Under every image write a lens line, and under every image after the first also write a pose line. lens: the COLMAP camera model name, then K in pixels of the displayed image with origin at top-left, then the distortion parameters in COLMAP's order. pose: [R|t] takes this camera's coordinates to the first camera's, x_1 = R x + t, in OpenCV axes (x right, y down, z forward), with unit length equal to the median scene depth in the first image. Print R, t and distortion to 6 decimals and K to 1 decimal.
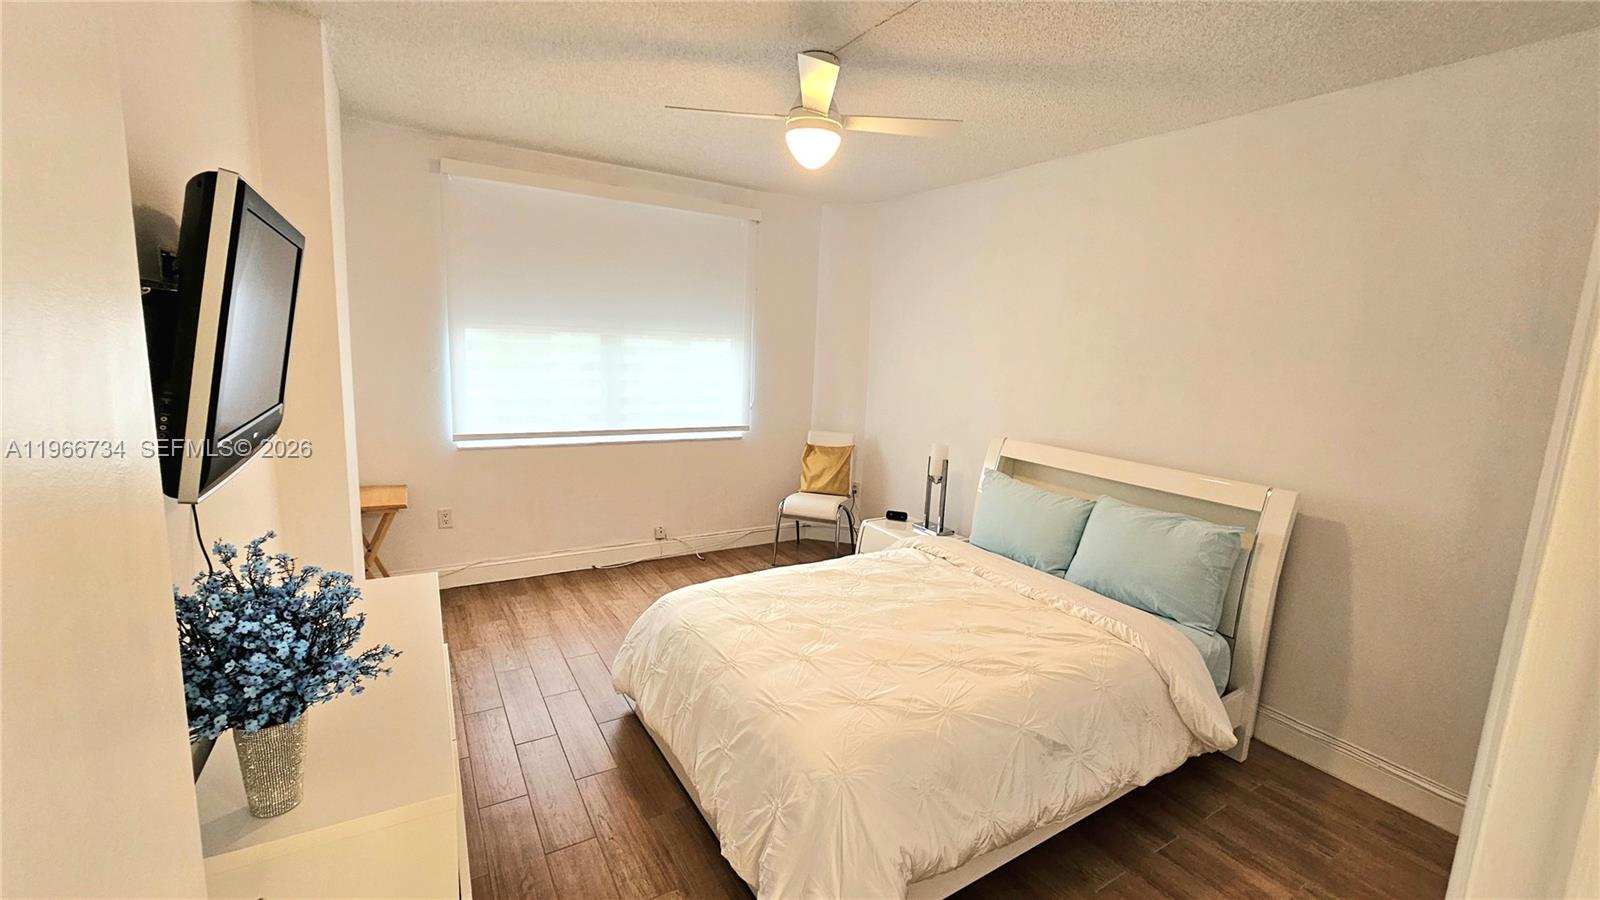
lens RADIAL K [[650.4, 0, 803.5], [0, 650.4, 445.3], [0, 0, 1]] dist [0.001213, -0.001539]
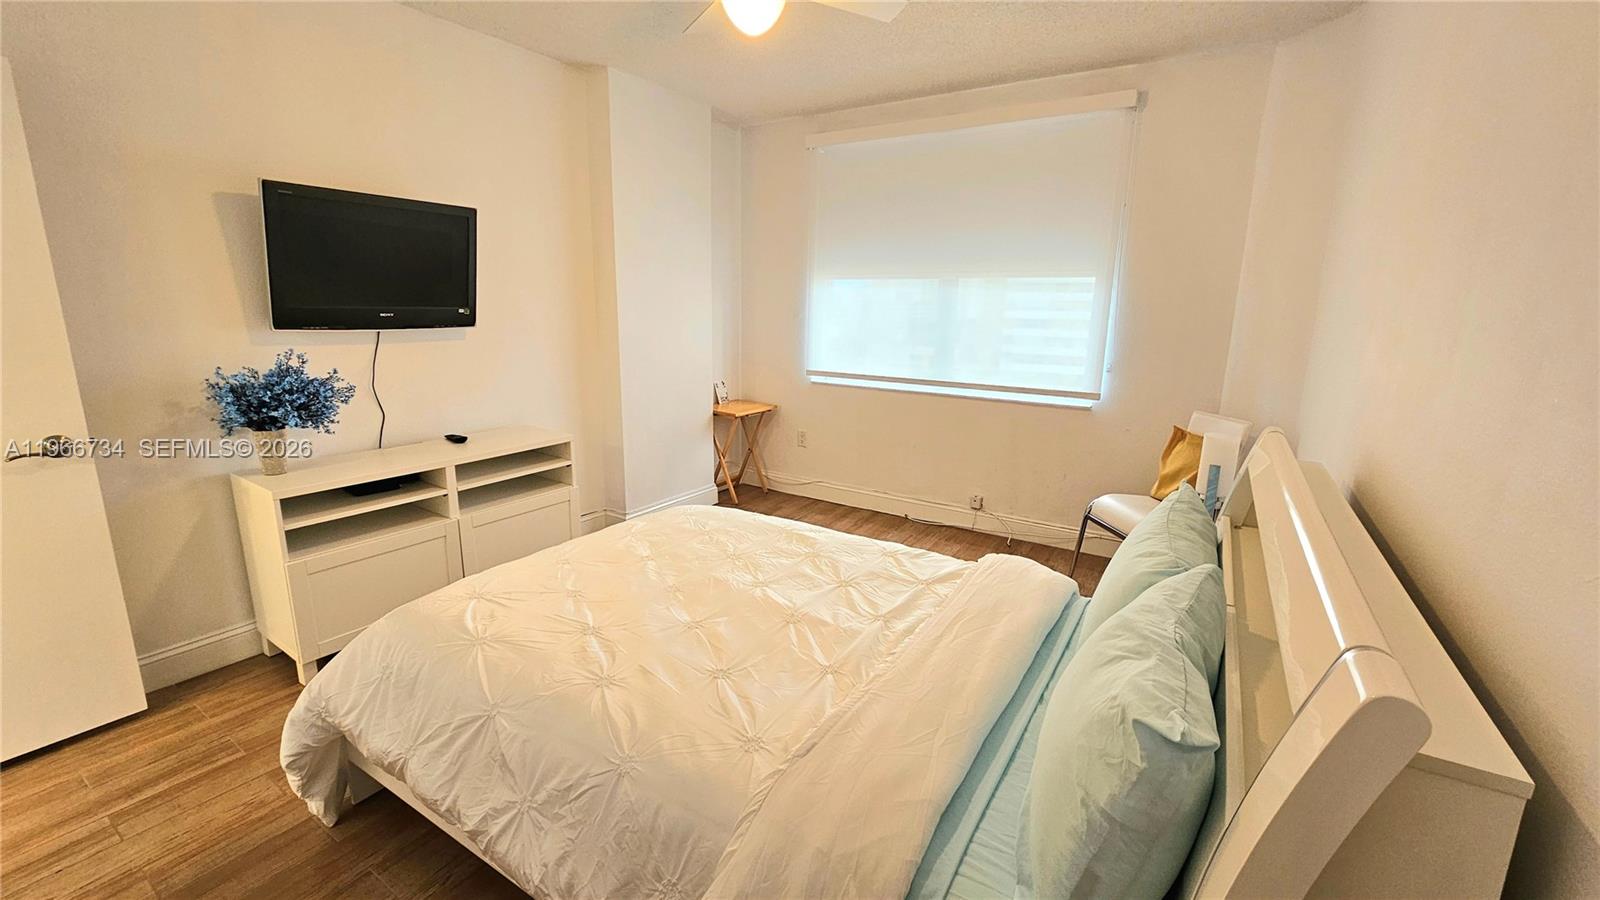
lens RADIAL K [[650.4, 0, 799.3], [0, 650.4, 447.0], [0, 0, 1]] dist [0.001213, -0.001539]
pose [[0.435034, 0.158845, -0.886292, 0.497238], [-0.137415, 0.984498, 0.108995, -0.004277], [0.889866, 0.074373, 0.450118, 0.414242]]
